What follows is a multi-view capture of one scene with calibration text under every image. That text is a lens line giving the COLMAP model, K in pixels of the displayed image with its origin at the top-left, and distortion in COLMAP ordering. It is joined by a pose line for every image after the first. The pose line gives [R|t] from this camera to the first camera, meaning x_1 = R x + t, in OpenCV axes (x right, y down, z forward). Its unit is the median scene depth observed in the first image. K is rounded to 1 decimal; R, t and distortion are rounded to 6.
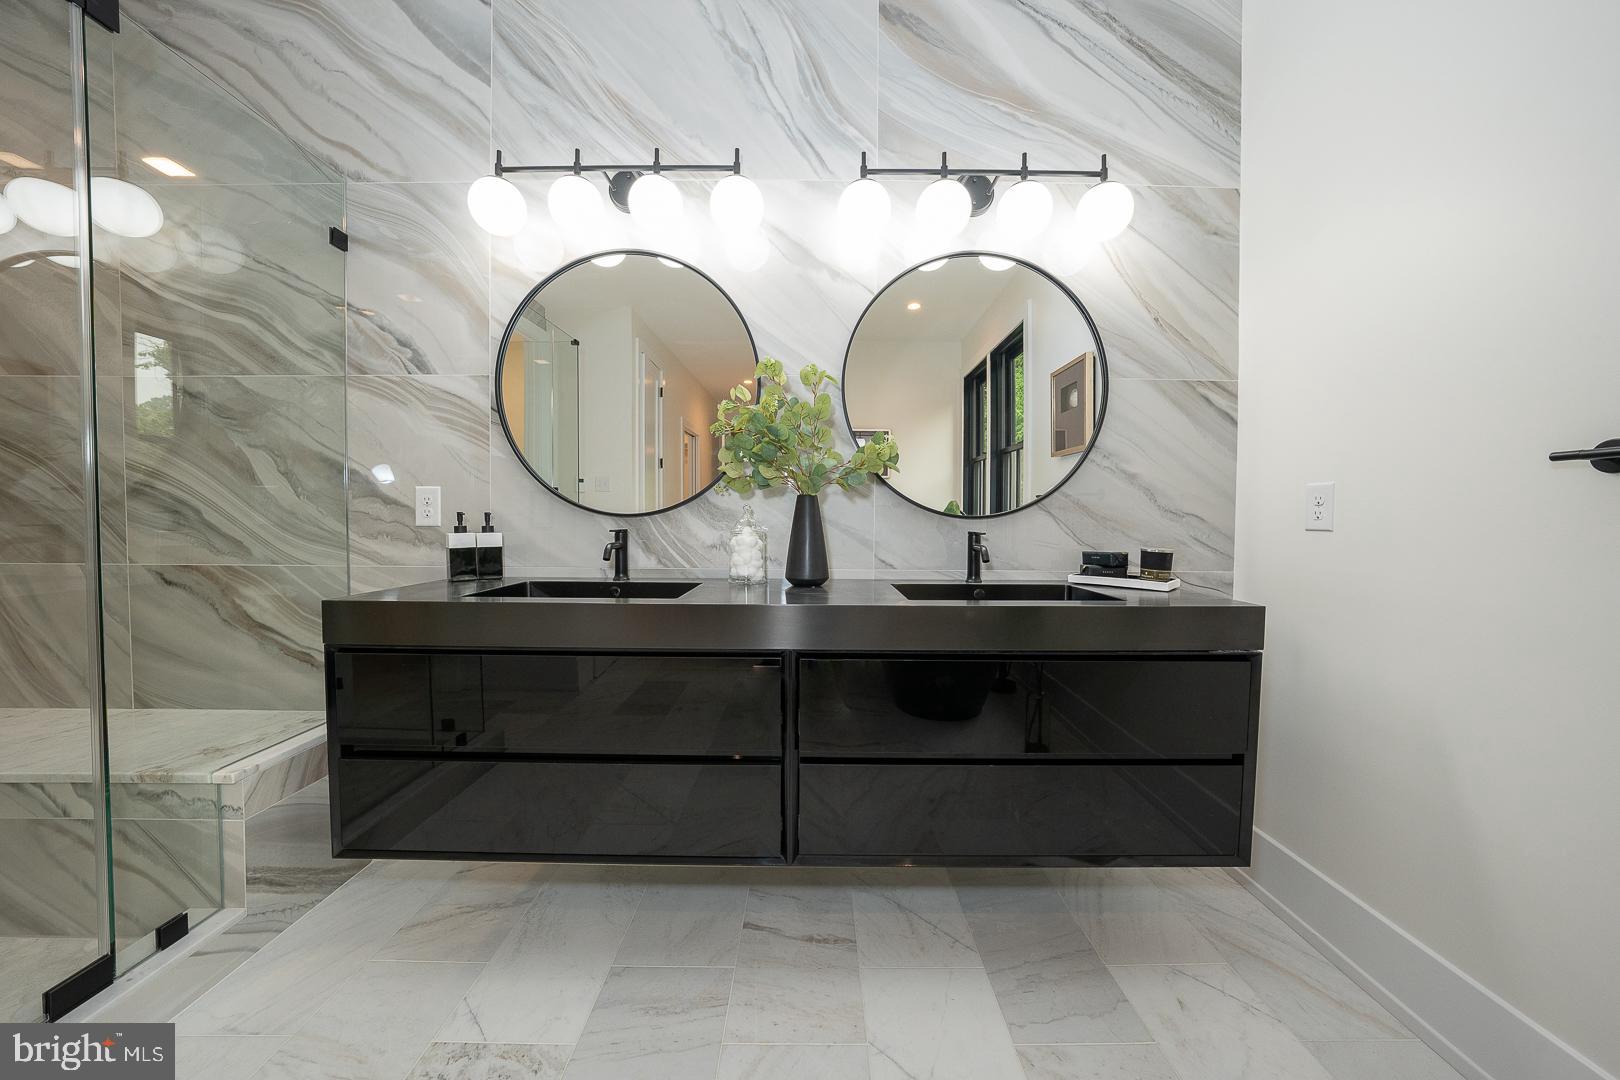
lens RADIAL K [[556.3, 0, 811.1], [0, 556.3, 536.1], [0, 0, 1]] dist [-0.012165, 0.000940]
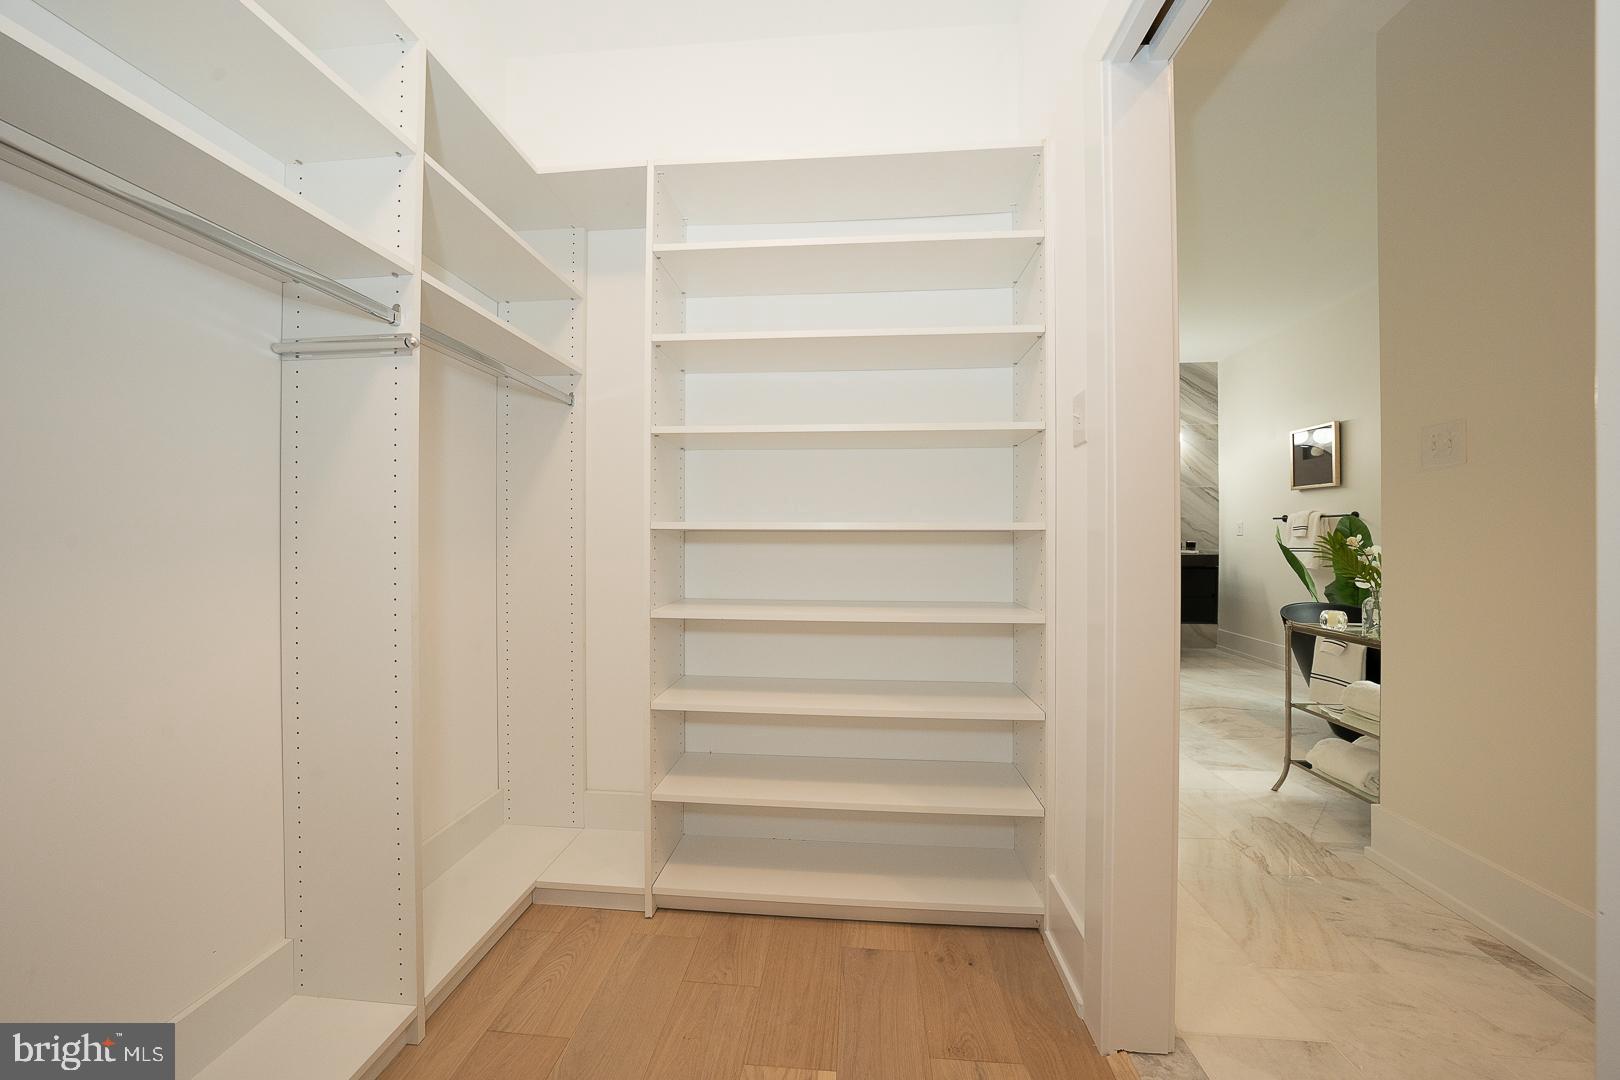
lens RADIAL K [[556.3, 0, 807.8], [0, 556.3, 535.7], [0, 0, 1]] dist [-0.012165, 0.000940]
pose [[0.996761, -0.003956, -0.080329, -1.244489], [0.001407, 0.999494, -0.031767, 0.079428], [0.080414, 0.031551, 0.996262, -2.214397]]
